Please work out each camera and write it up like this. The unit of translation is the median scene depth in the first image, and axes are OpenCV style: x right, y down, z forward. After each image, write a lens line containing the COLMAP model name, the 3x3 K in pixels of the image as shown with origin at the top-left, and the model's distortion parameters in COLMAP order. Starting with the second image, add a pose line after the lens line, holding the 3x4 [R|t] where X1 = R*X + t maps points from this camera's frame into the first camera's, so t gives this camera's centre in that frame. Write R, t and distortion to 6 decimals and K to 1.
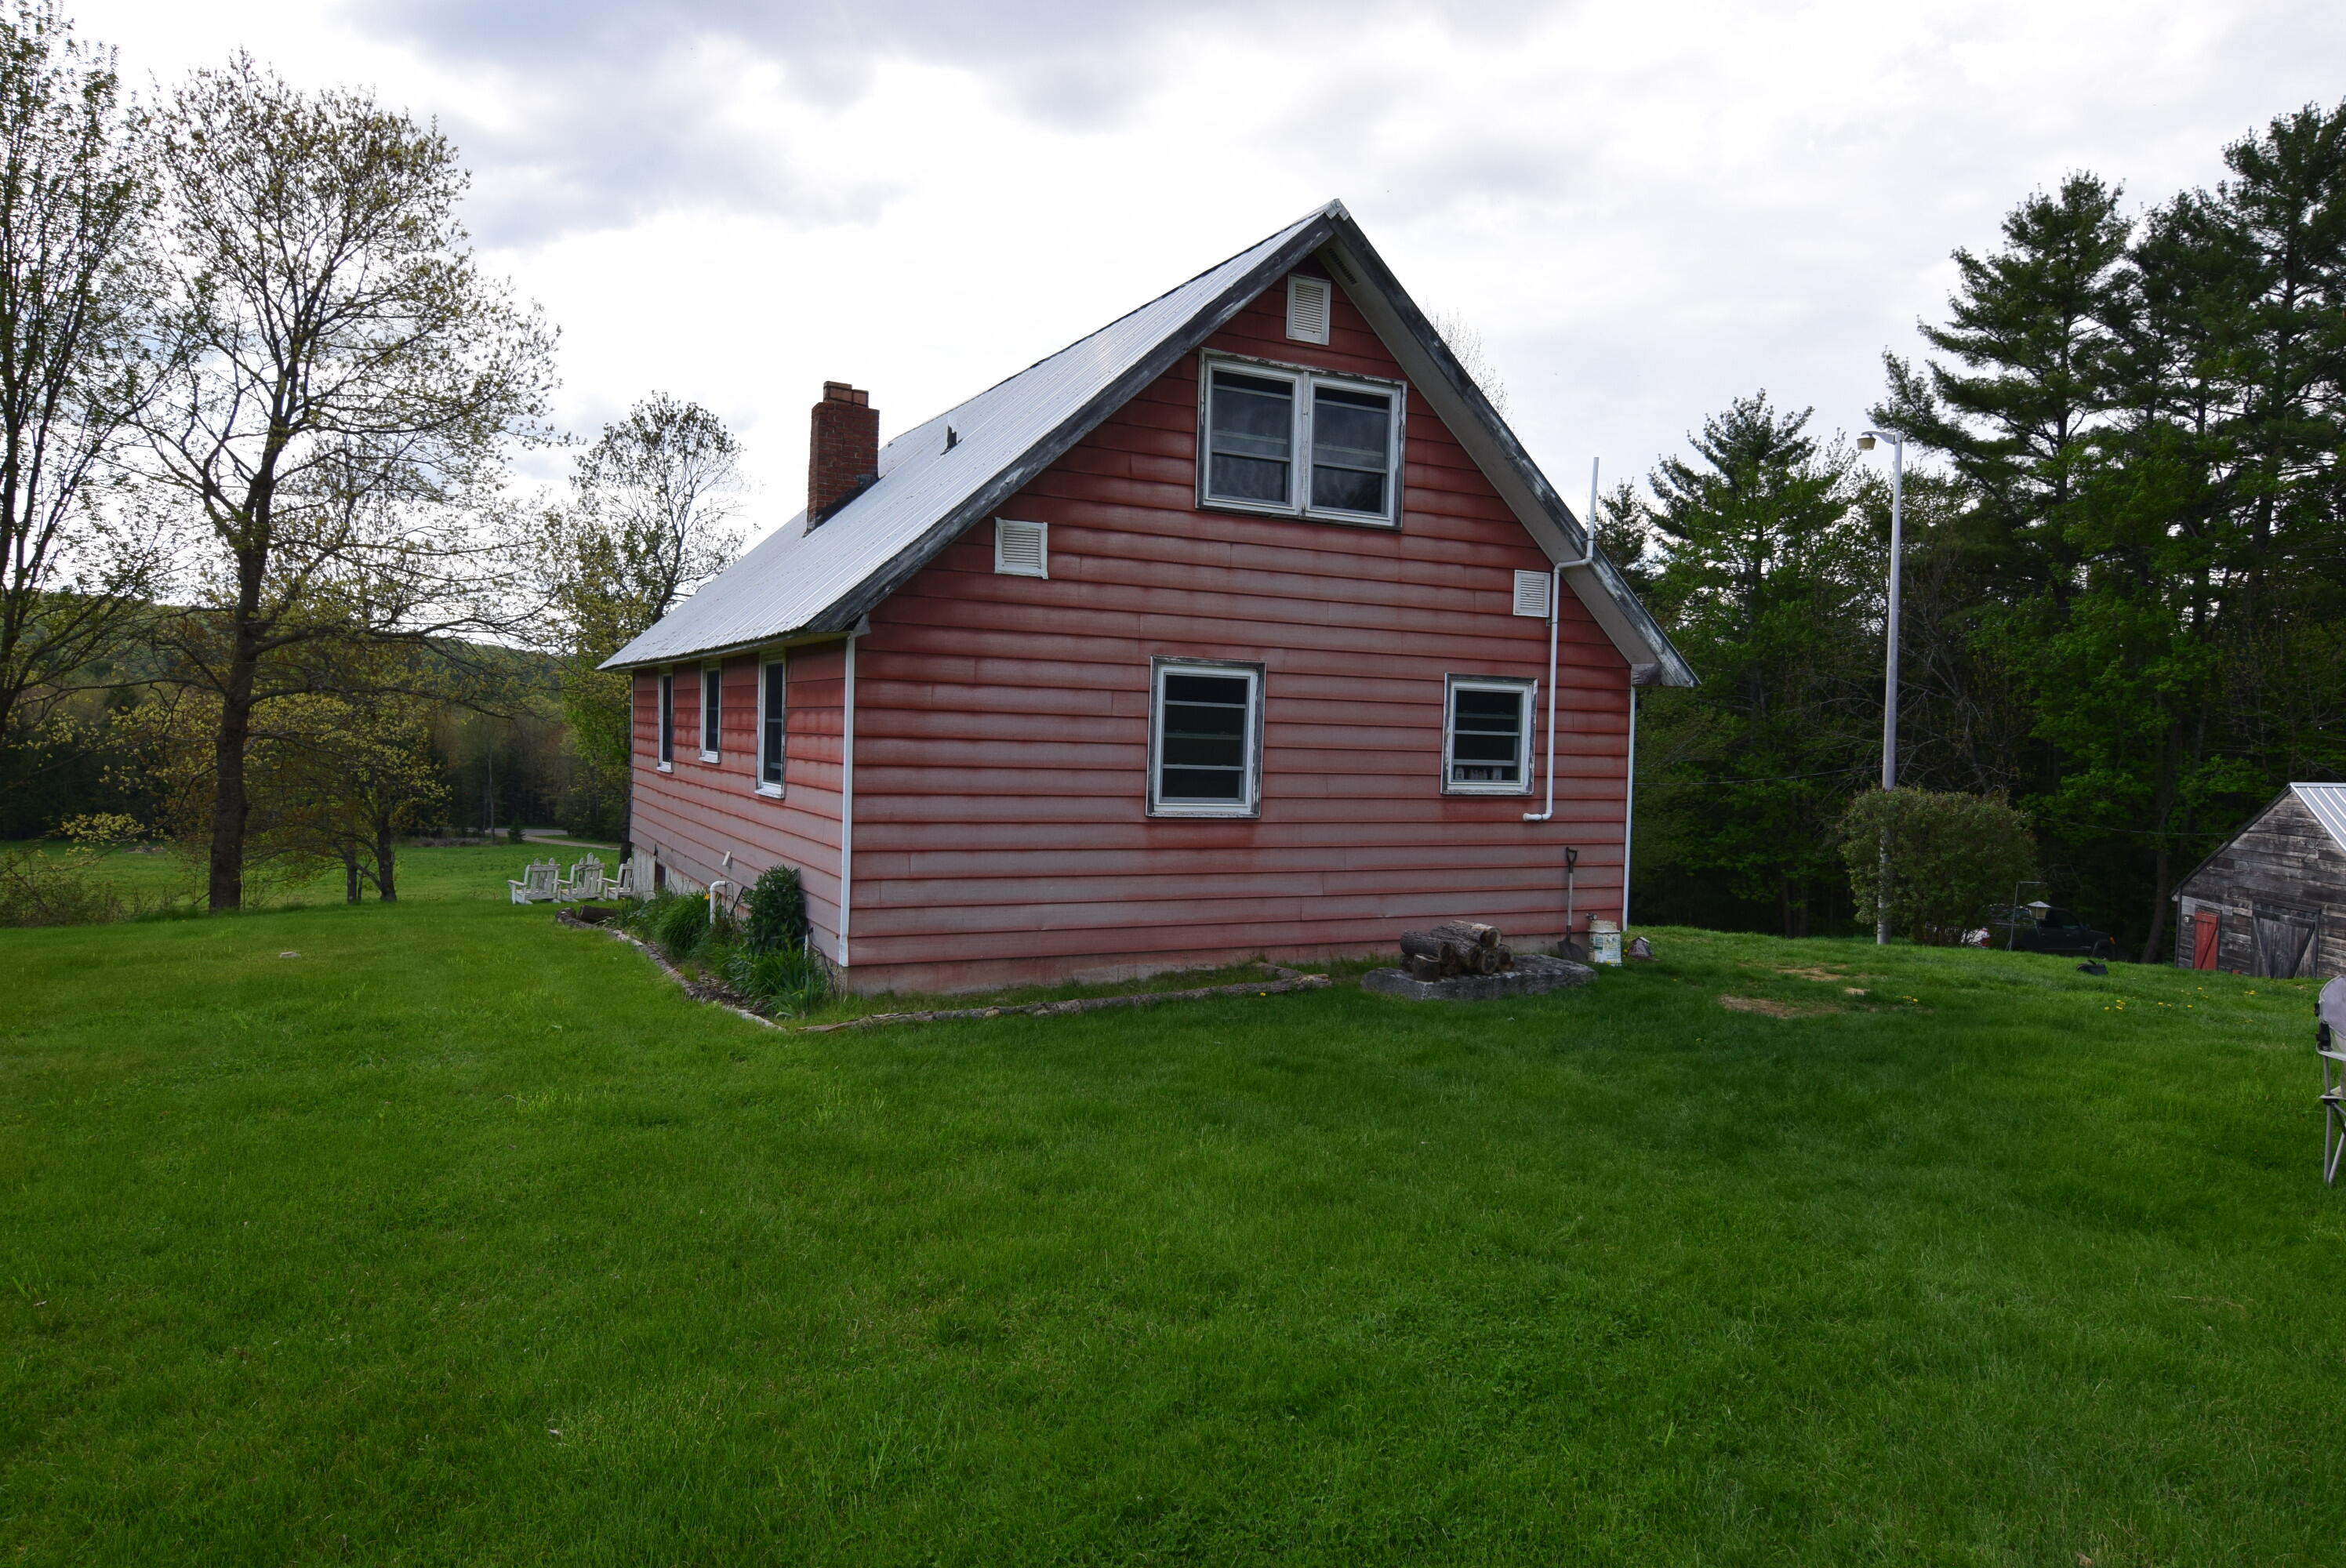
lens RADIAL K [[1503.0, 0, 1173.7], [0, 1503.0, 781.1], [0, 0, 1]] dist [-0.007987, -0.008865]
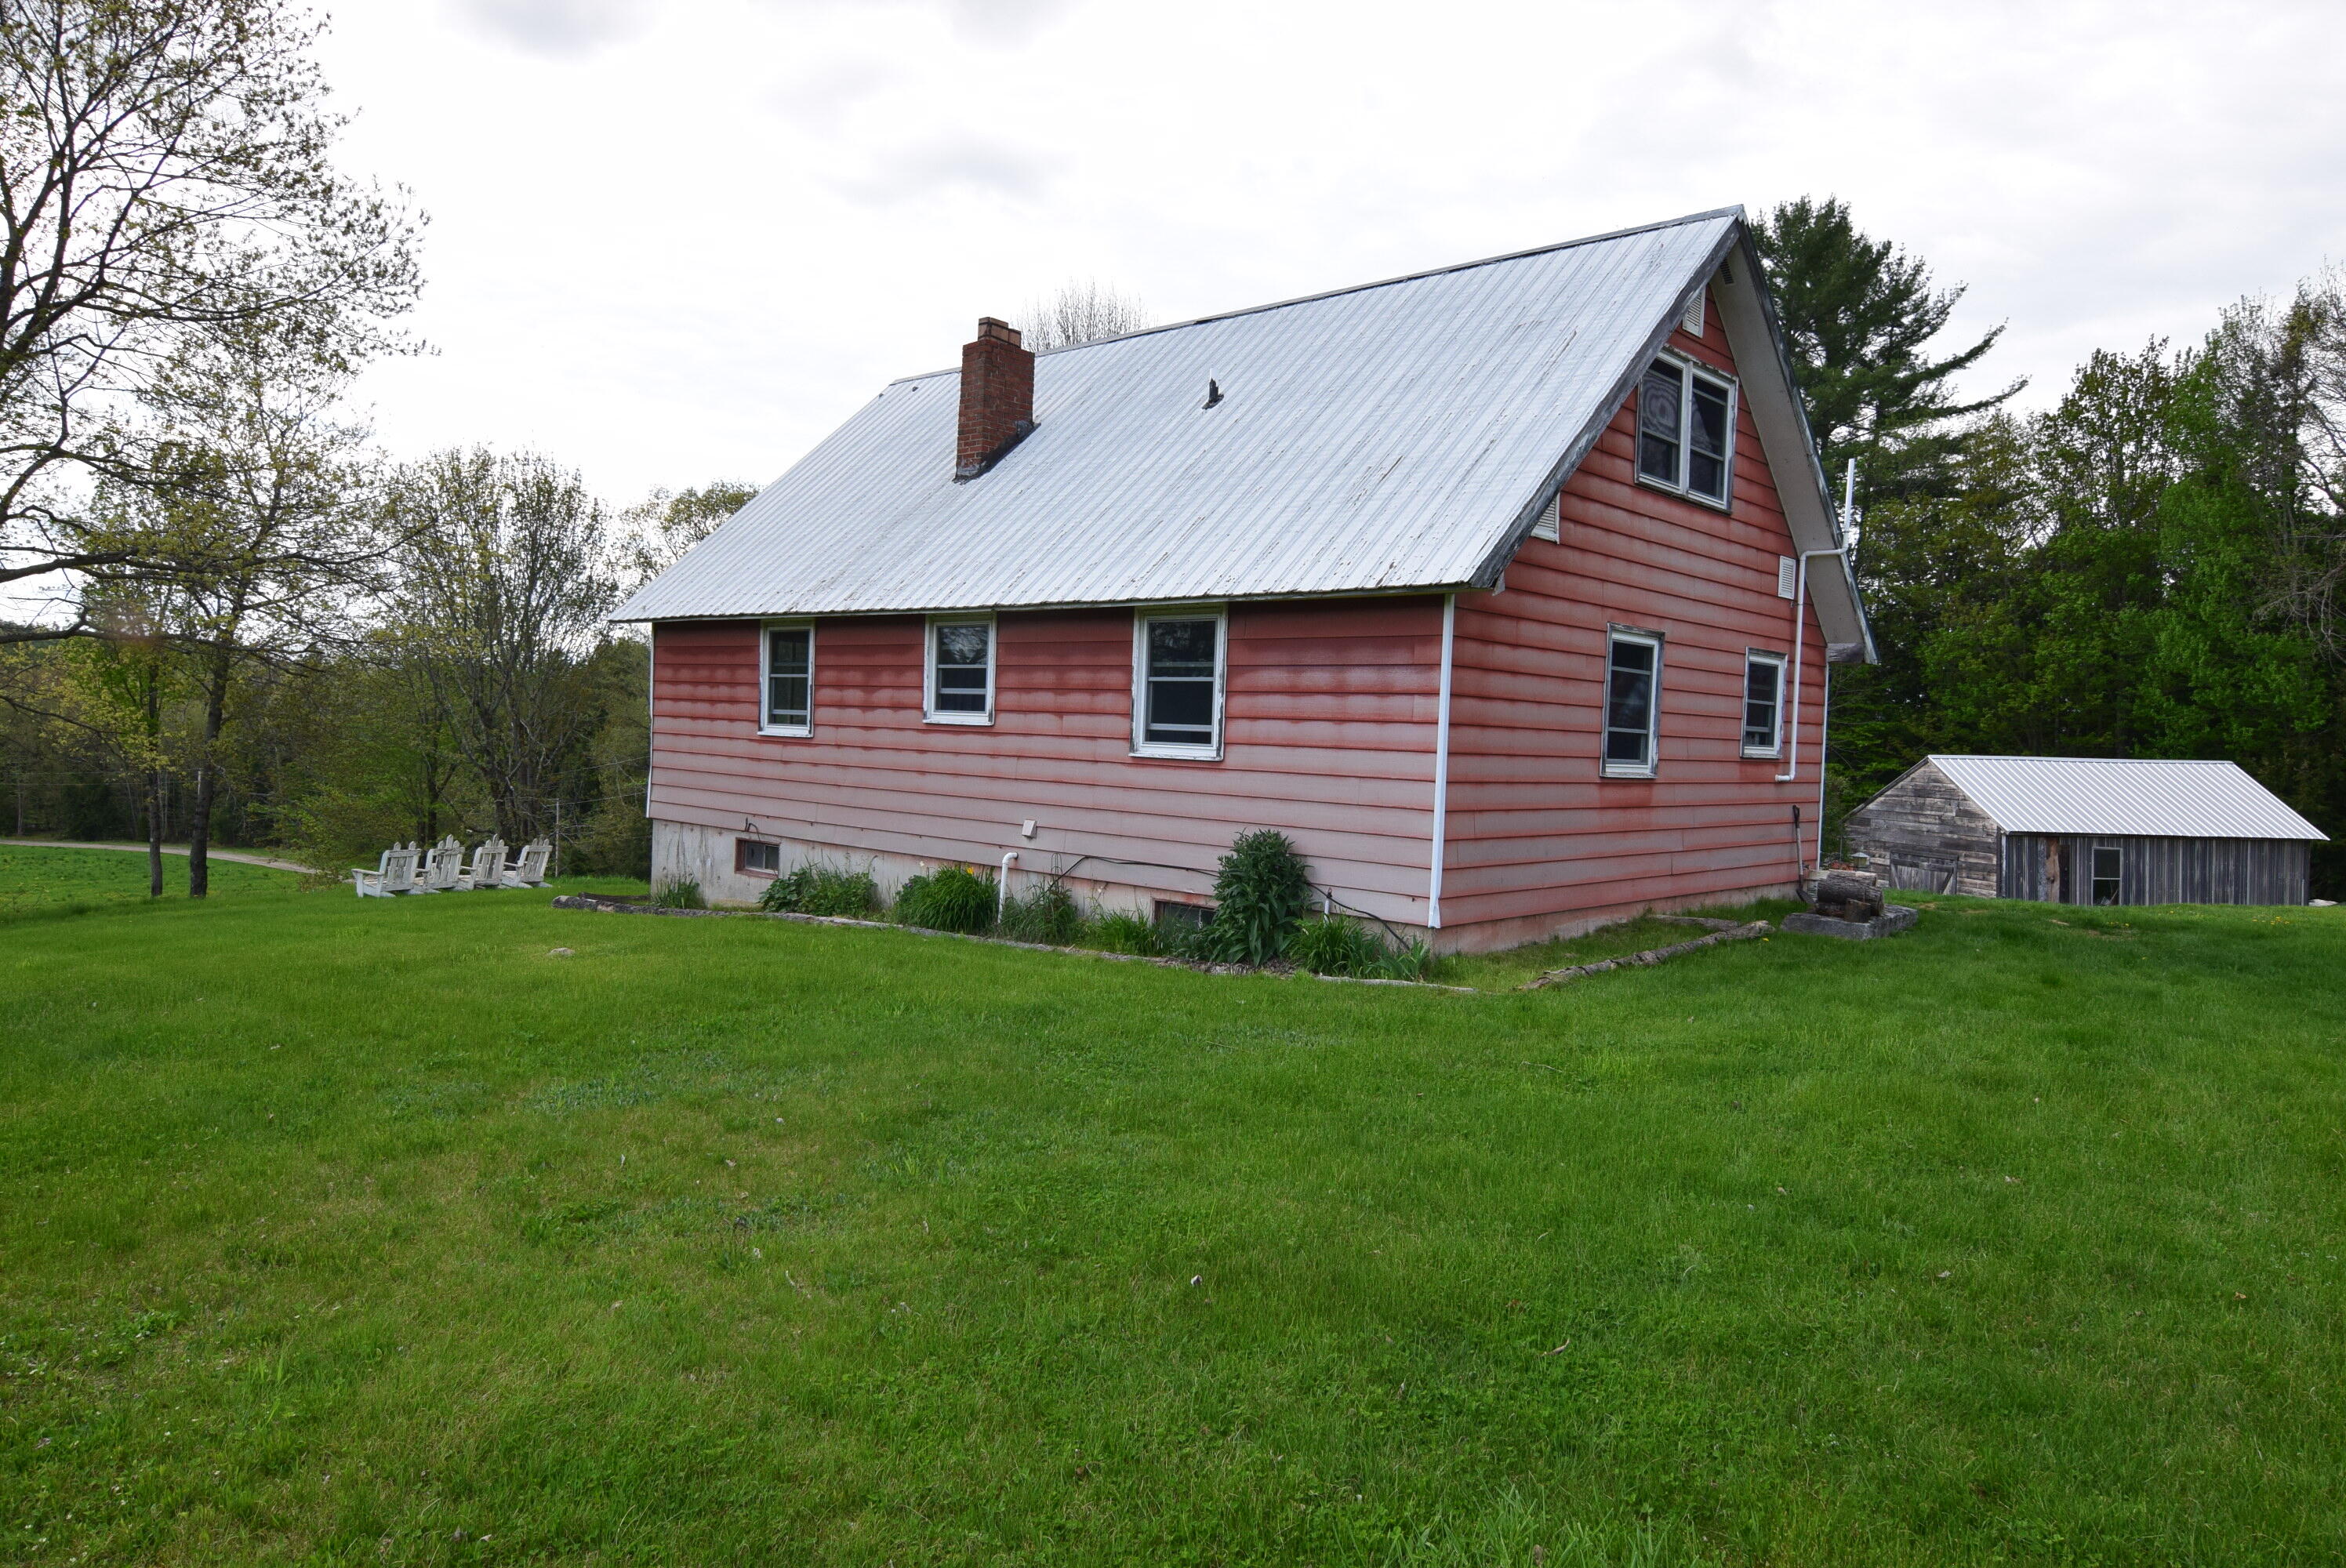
lens RADIAL K [[1503.0, 0, 1173.7], [0, 1503.0, 782.6], [0, 0, 1]] dist [-0.007987, -0.008865]
pose [[0.939405, -0.005620, 0.342763, -0.277789], [0.000429, 0.999884, 0.015218, 0.004880], [-0.342808, -0.014149, 0.939299, 0.052124]]
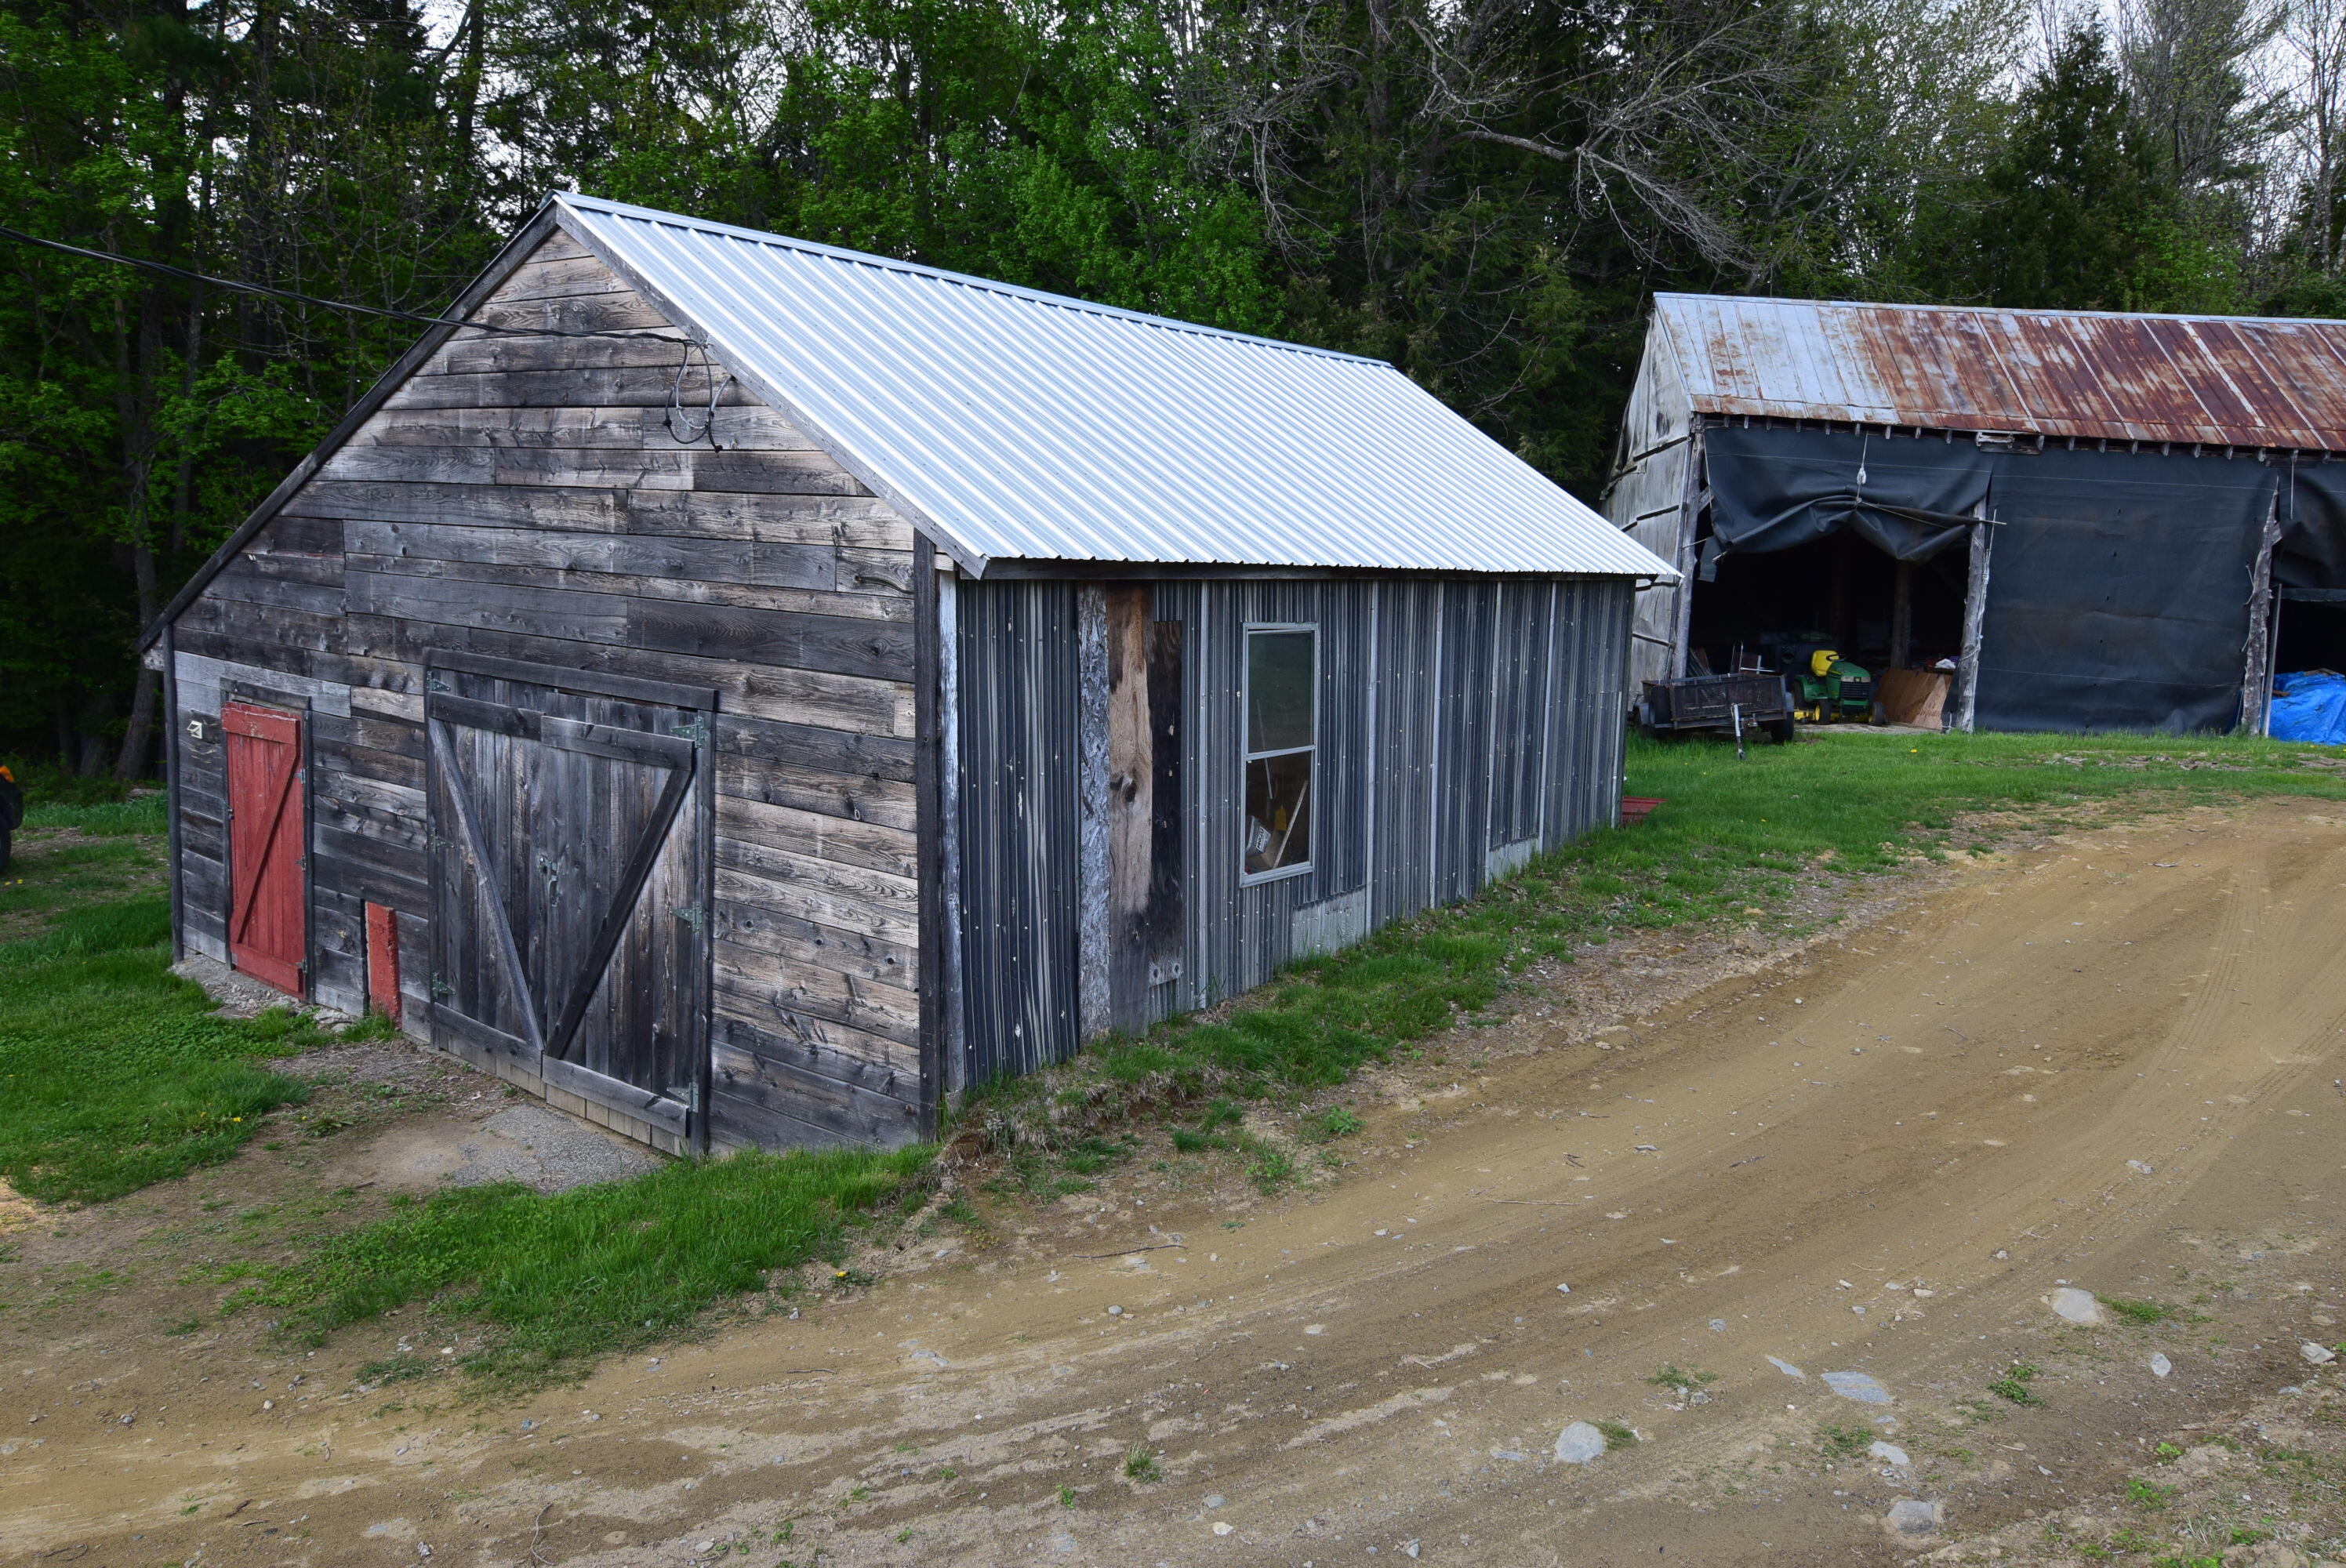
lens RADIAL K [[1605.1, 0, 1174.7], [0, 1605.1, 777.3], [0, 0, 1]] dist [0.003632, -0.020429]
pose [[0.415698, -0.142885, 0.898209, 0.566203], [-0.015497, 0.986326, 0.164075, 0.055437], [-0.909370, -0.082125, 0.407800, 0.832173]]
